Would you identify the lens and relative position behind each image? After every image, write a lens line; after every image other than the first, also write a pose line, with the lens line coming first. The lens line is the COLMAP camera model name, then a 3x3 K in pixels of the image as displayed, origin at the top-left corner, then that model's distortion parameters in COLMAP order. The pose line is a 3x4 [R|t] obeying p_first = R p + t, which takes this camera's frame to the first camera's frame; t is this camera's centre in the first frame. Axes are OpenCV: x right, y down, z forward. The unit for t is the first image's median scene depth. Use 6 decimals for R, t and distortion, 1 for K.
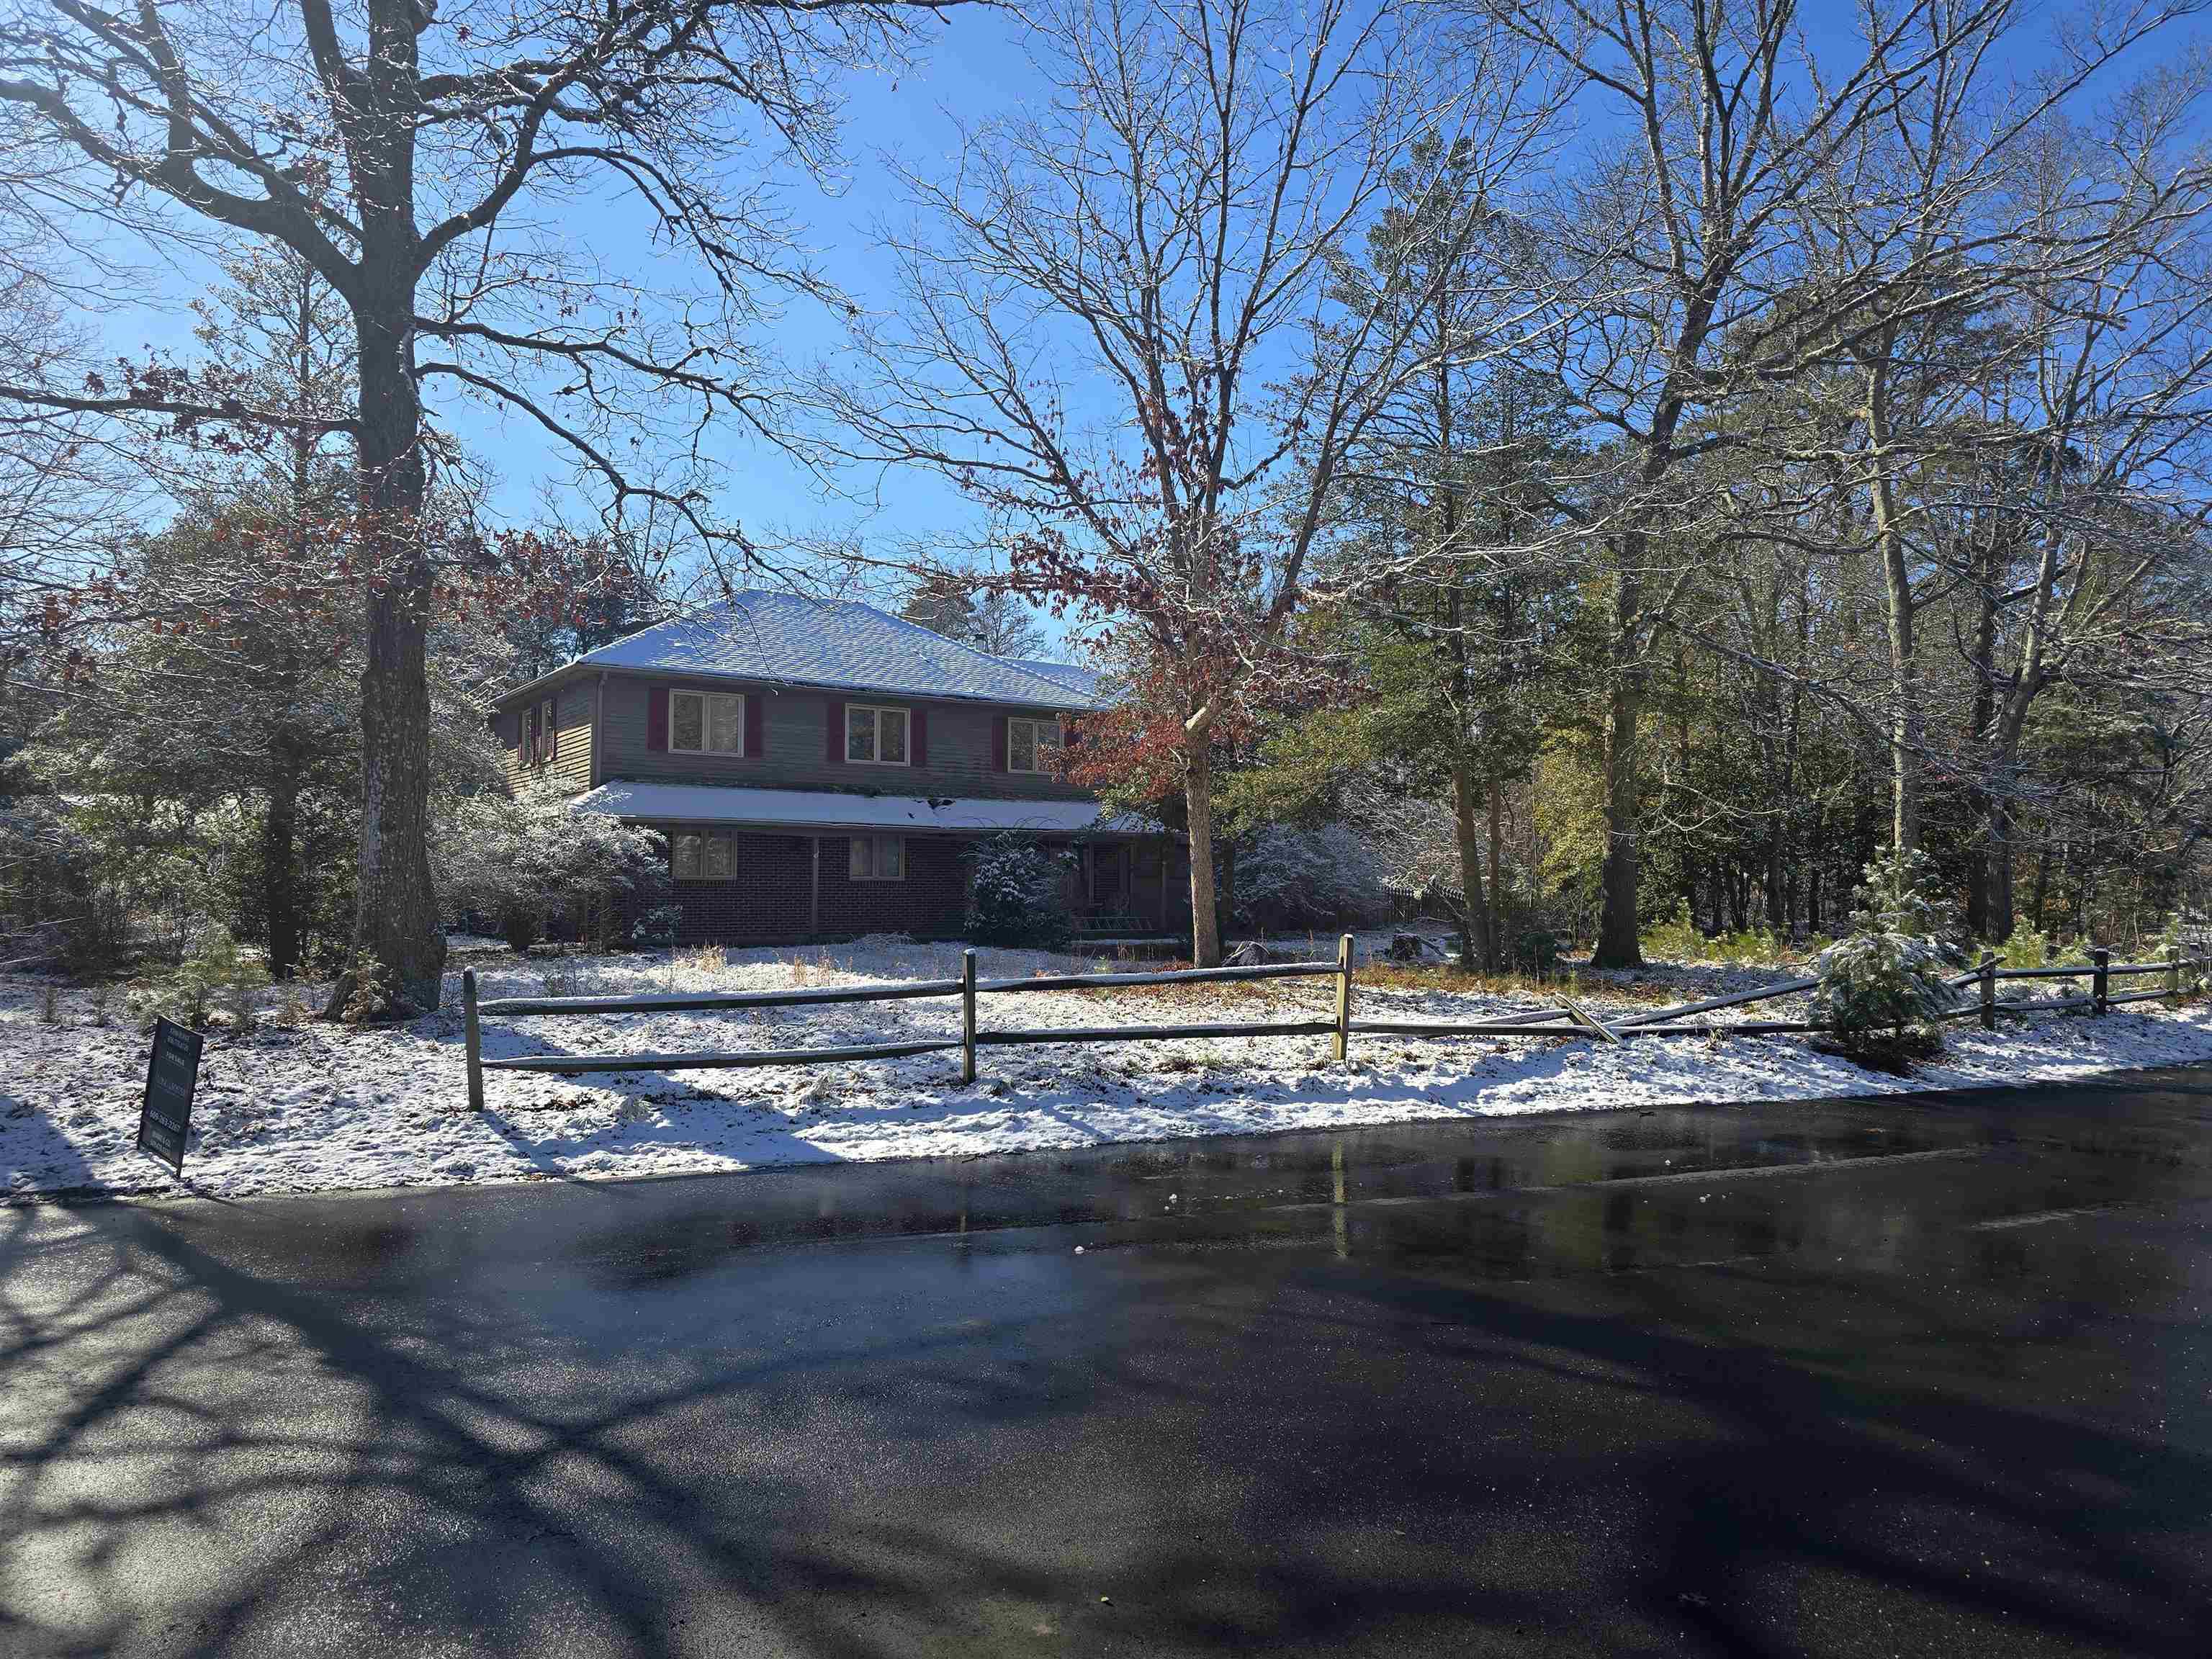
lens RADIAL K [[1459.4, 0, 1117.4], [0, 1459.4, 801.3], [0, 0, 1]] dist [0.079449, -0.082085]
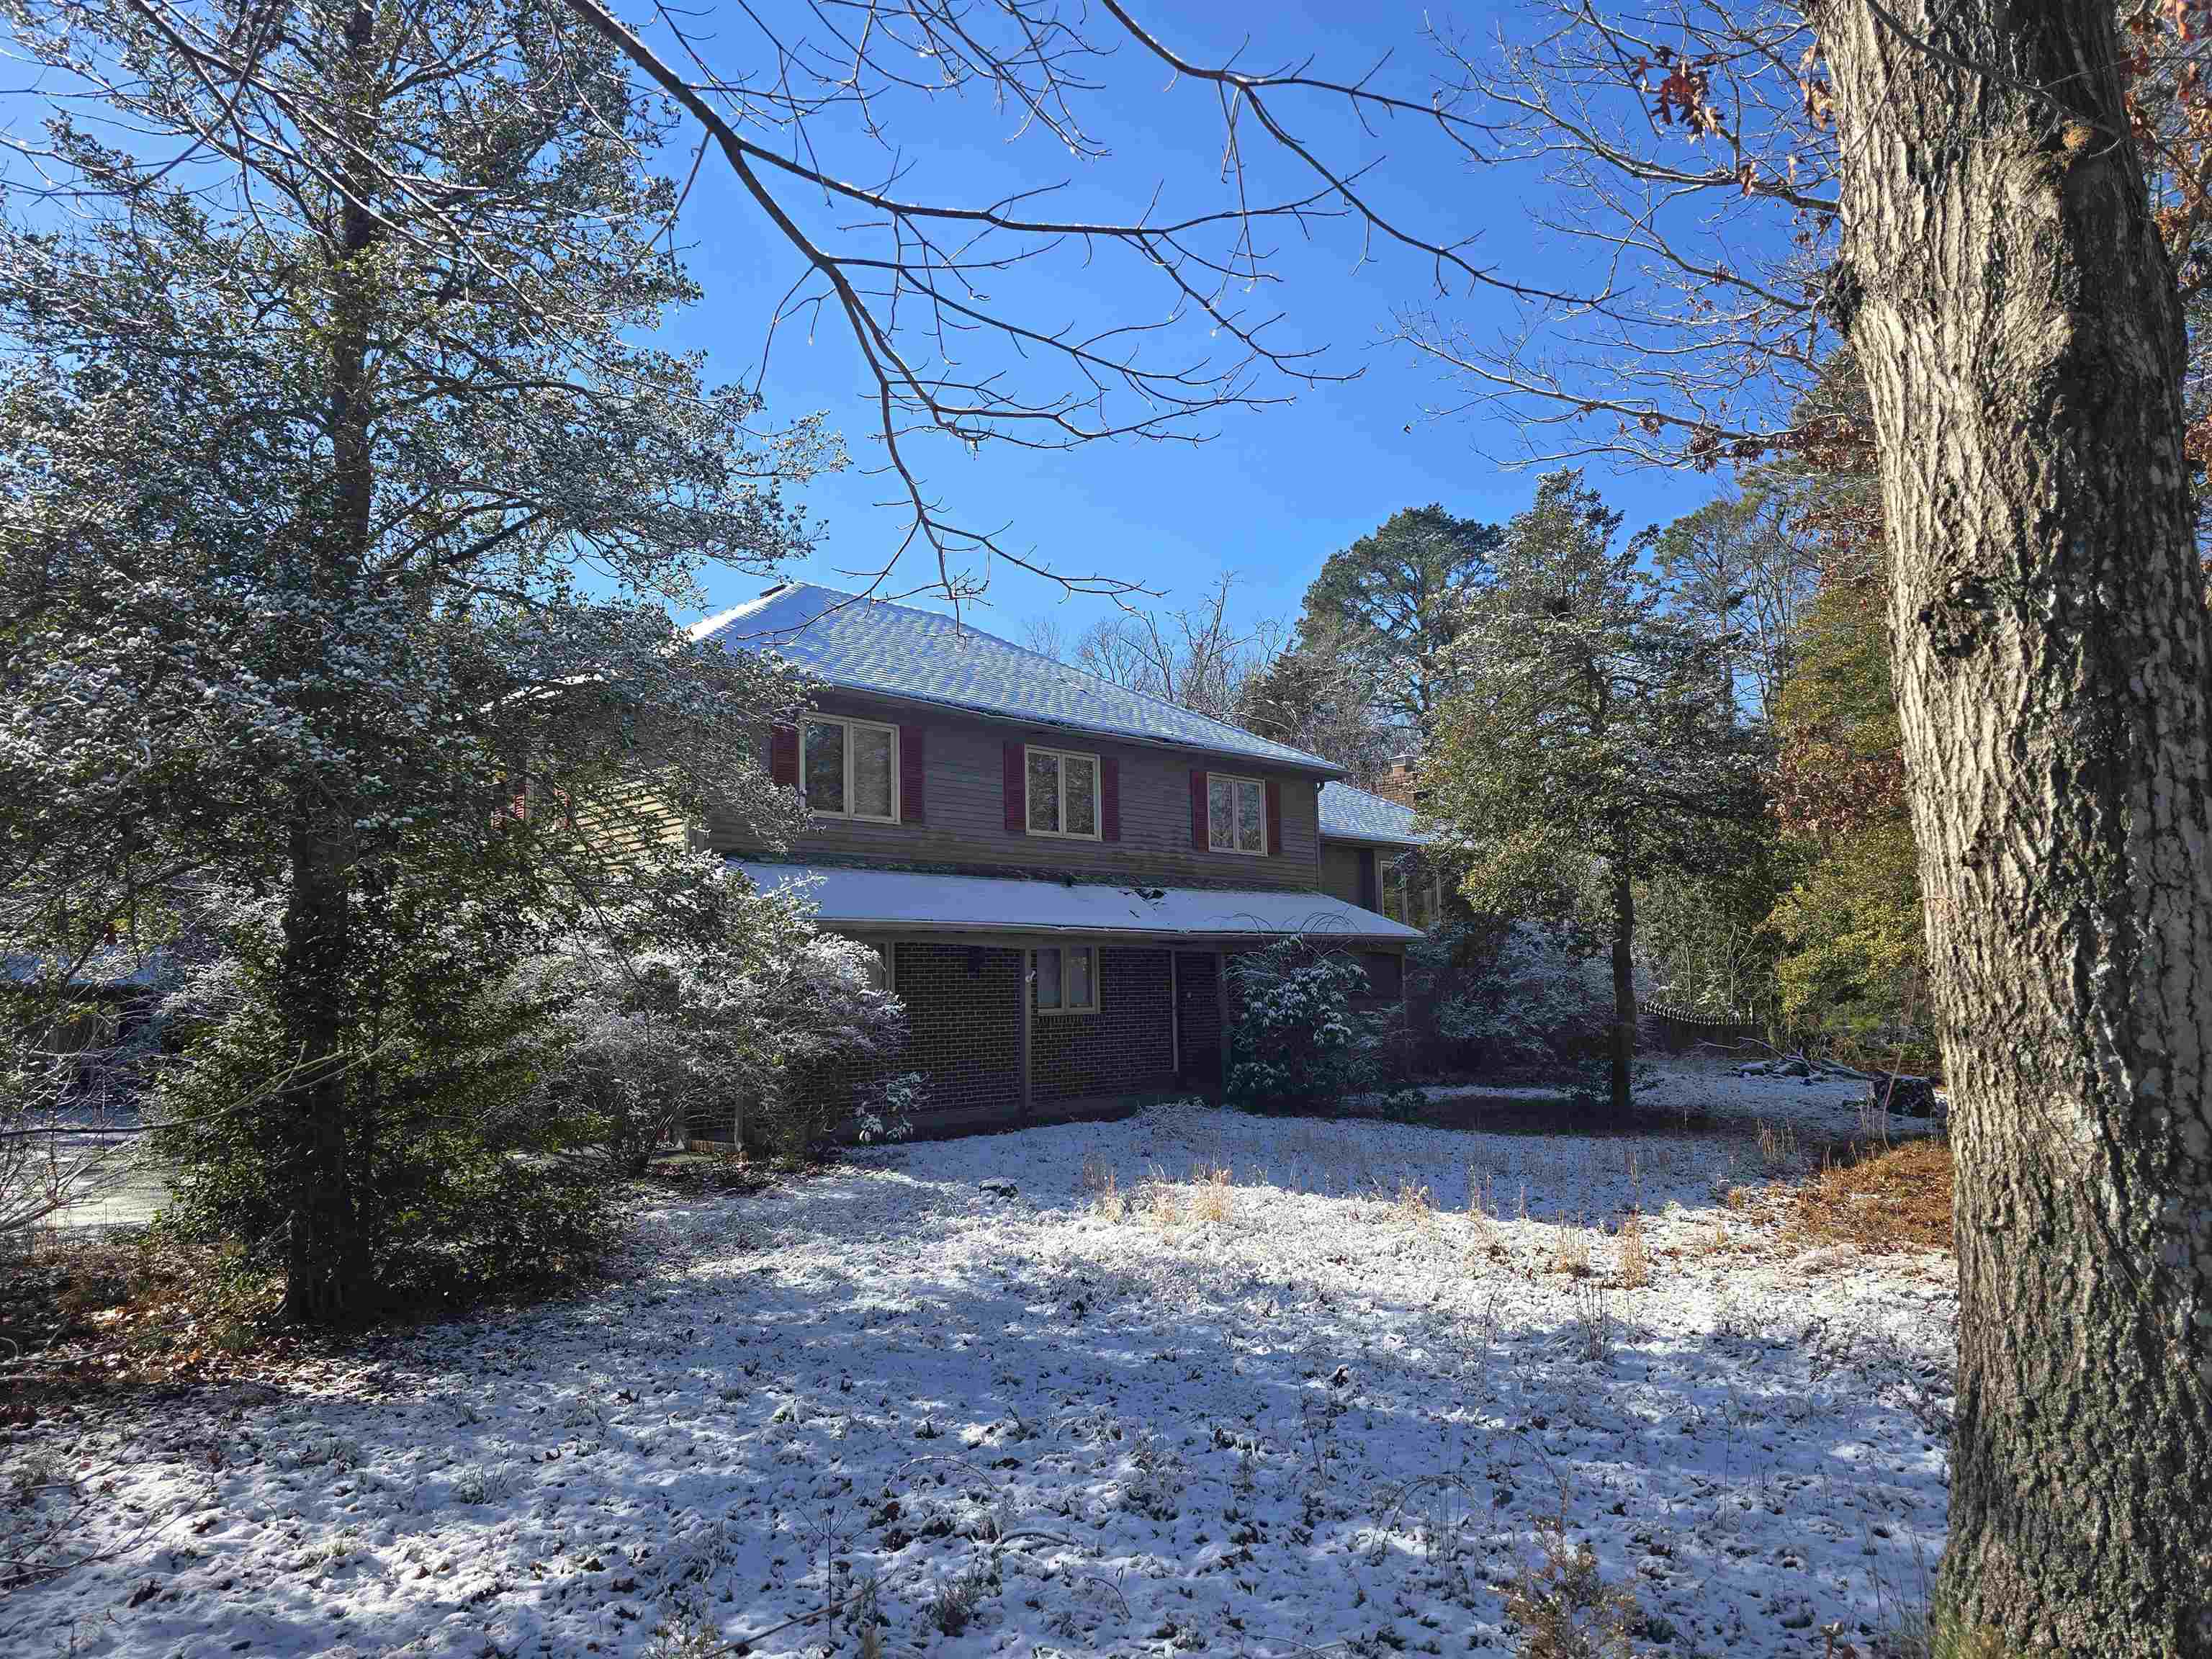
lens RADIAL K [[1482.2, 0, 1120.8], [0, 1482.2, 803.2], [0, 0, 1]] dist [0.086336, -0.087301]
pose [[0.977602, 0.000648, 0.210462, -0.352883], [0.014484, 0.997417, -0.070349, 0.008414], [-0.209964, 0.071822, 0.975068, 0.430045]]
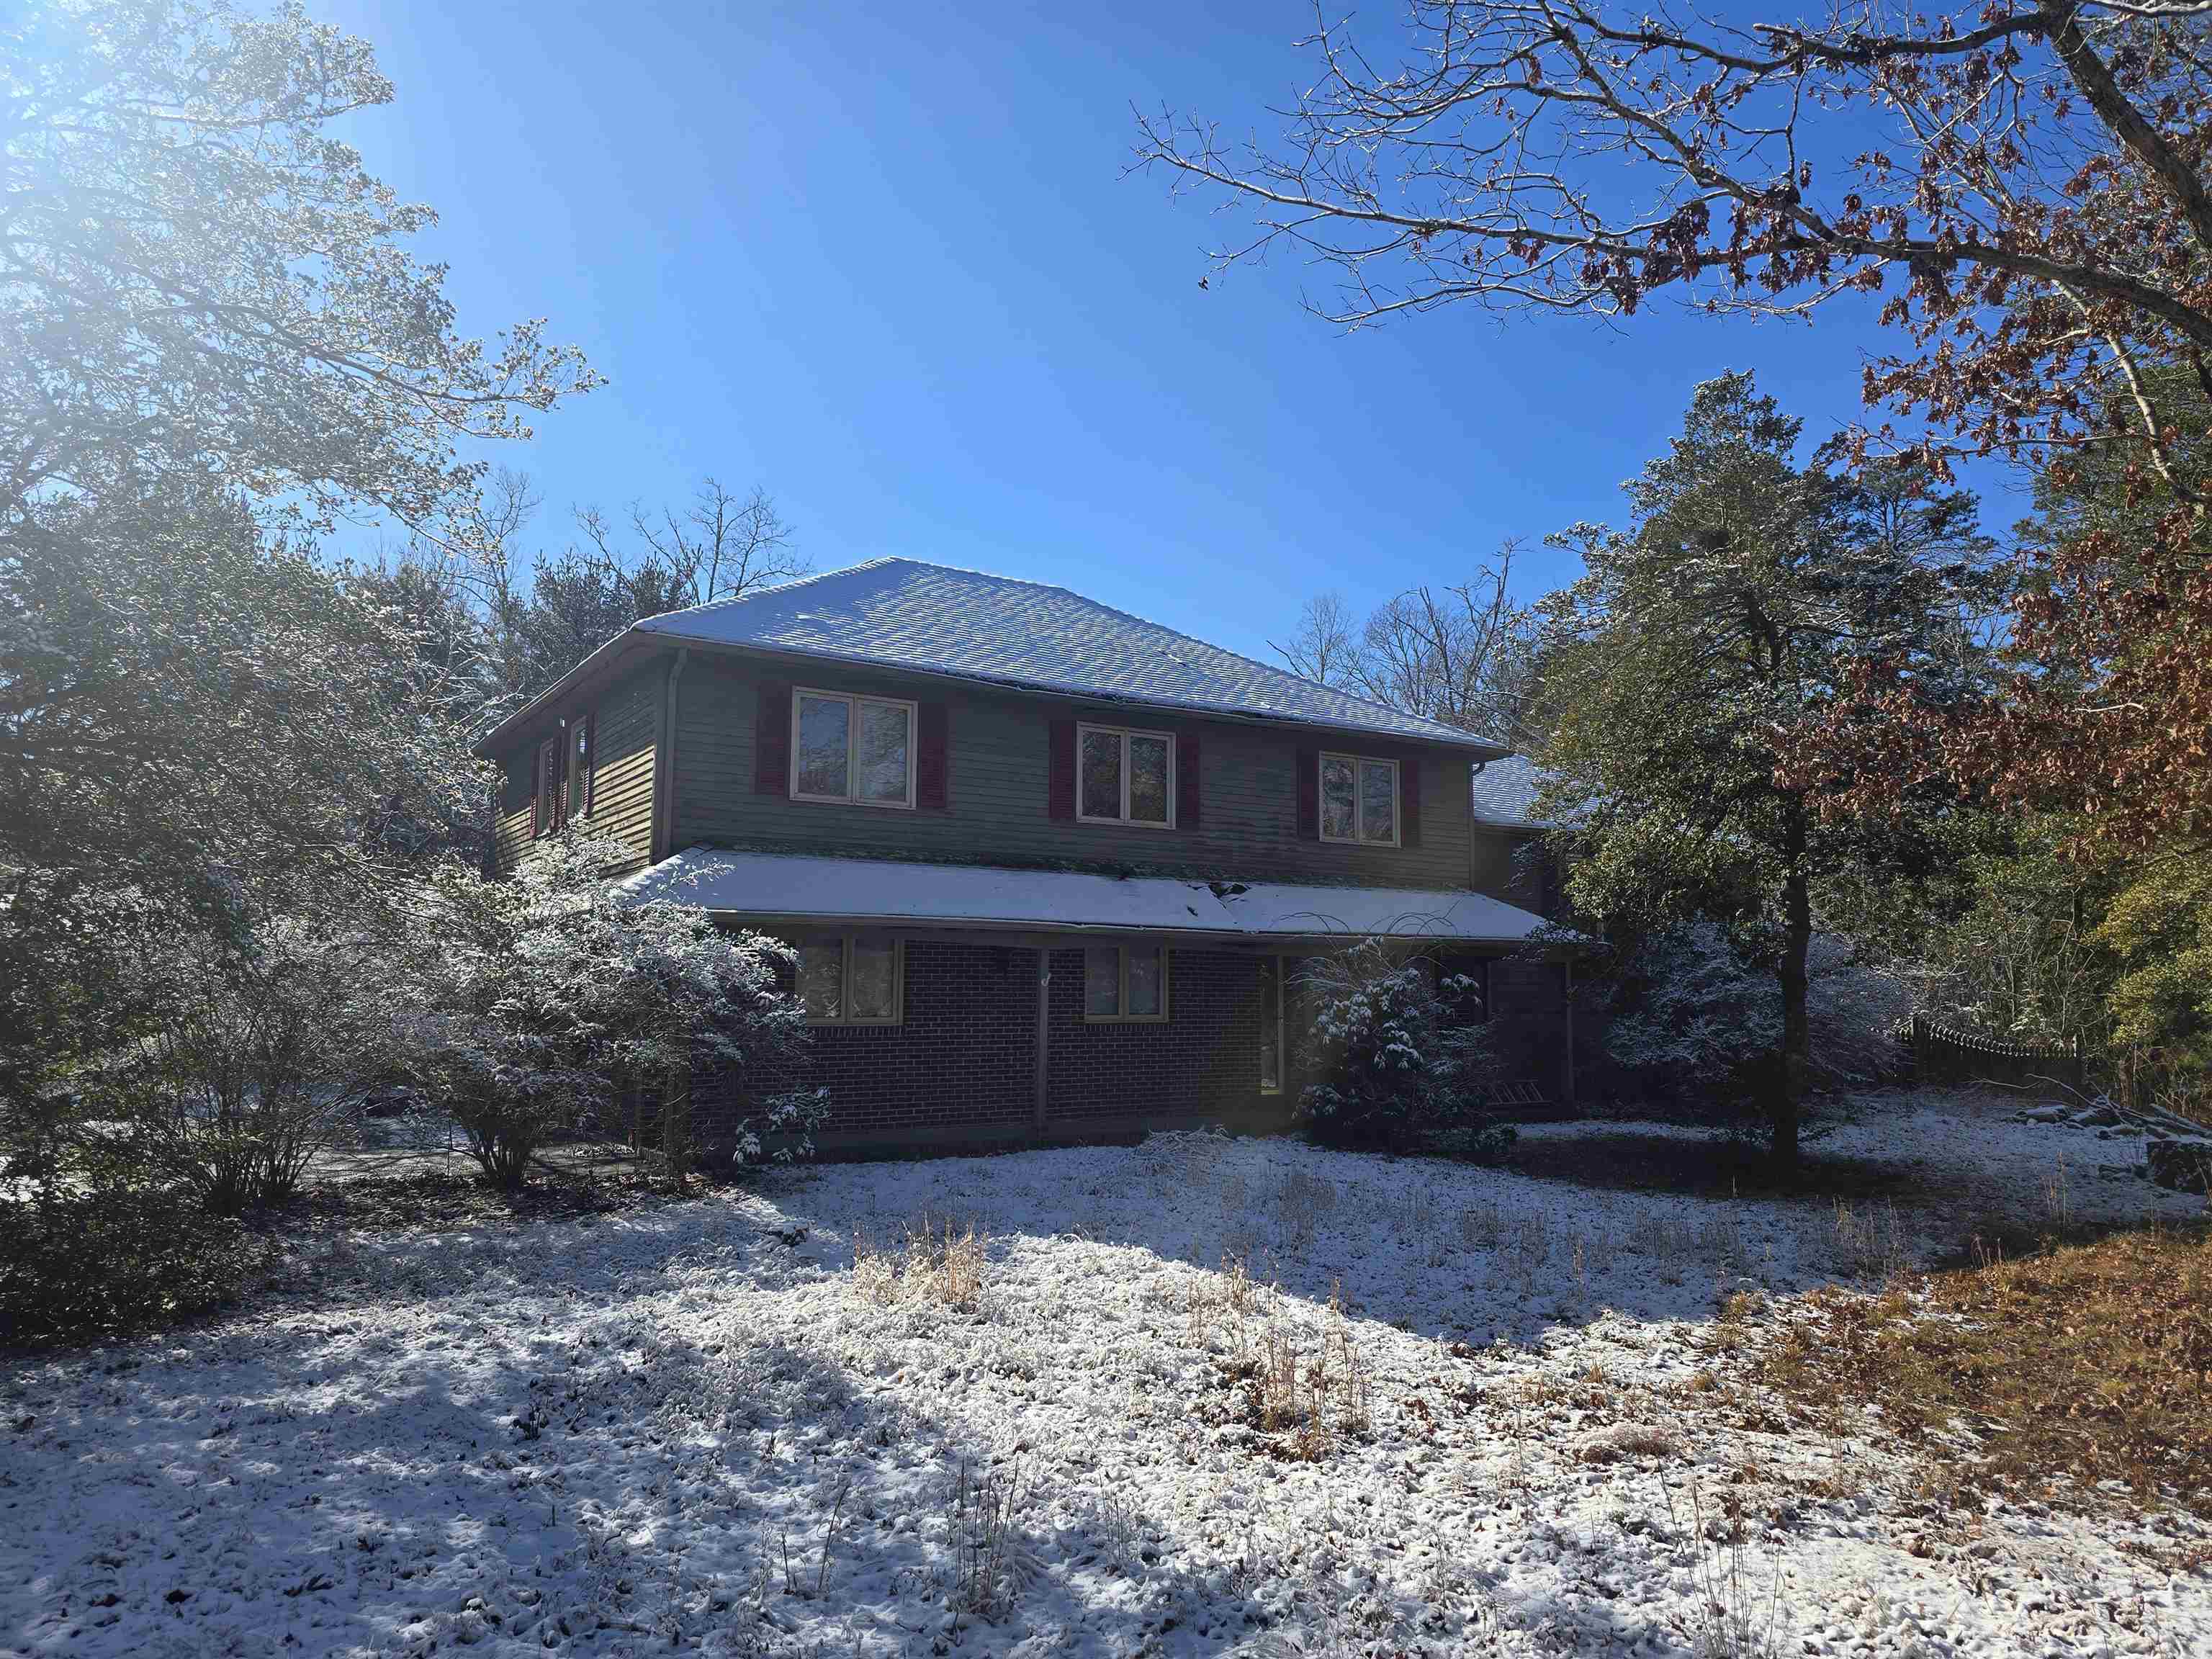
lens RADIAL K [[1482.2, 0, 1120.8], [0, 1482.2, 803.2], [0, 0, 1]] dist [0.086336, -0.087301]
pose [[0.999578, -0.004576, -0.028699, -0.187633], [0.002580, 0.997600, -0.069189, 0.009310], [0.028946, 0.069086, 0.997191, 0.503496]]
